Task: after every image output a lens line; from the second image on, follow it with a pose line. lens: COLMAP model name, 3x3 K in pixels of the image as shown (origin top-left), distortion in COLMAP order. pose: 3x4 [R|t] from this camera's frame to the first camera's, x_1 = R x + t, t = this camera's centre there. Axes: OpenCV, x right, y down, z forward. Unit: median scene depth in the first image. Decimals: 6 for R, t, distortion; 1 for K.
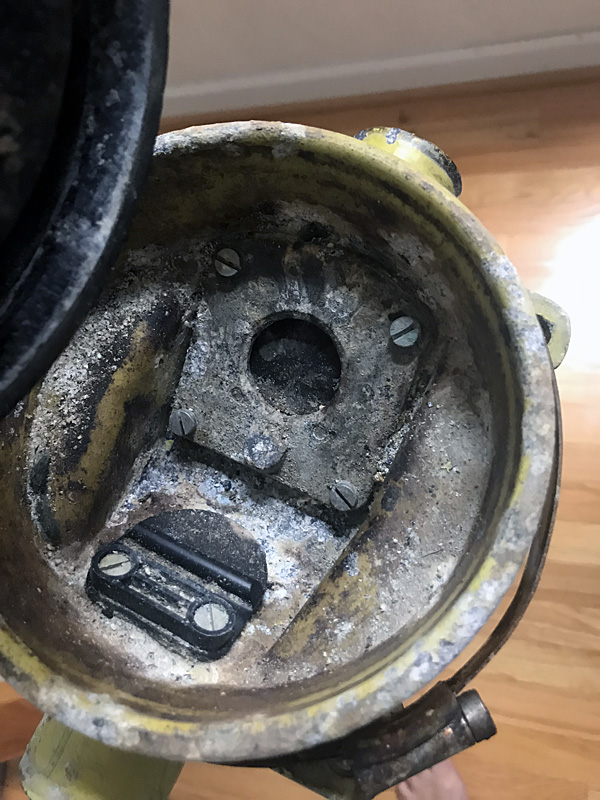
lens RADIAL K [[656.8, 0, 296.9], [0, 656.8, 400.7], [0, 0, 1]] dist [-0.010261, 0.012472]
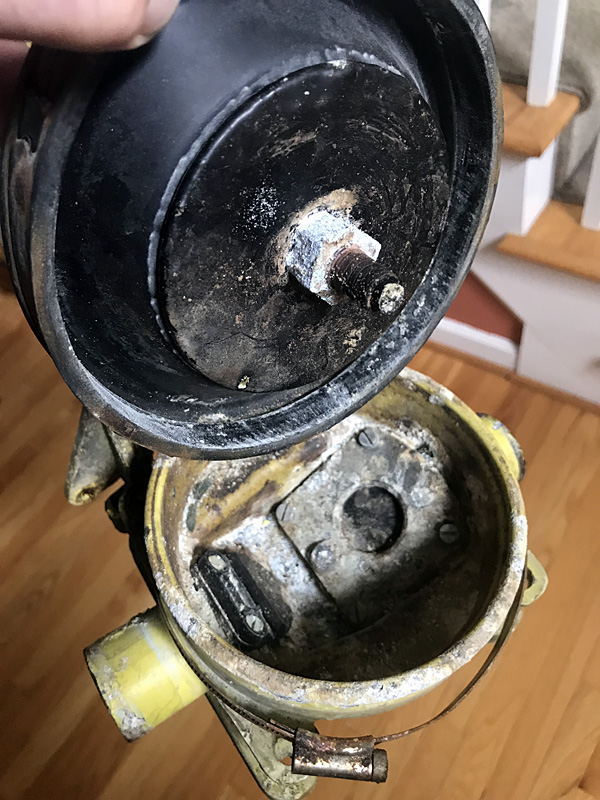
lens RADIAL K [[656.8, 0, 301.8], [0, 656.8, 398.4], [0, 0, 1]] dist [-0.010261, 0.012472]
pose [[0.856344, 0.495405, -0.145770, -0.059596], [-0.516390, 0.819290, -0.249208, 0.183285], [-0.004031, 0.288682, 0.957417, -0.521689]]
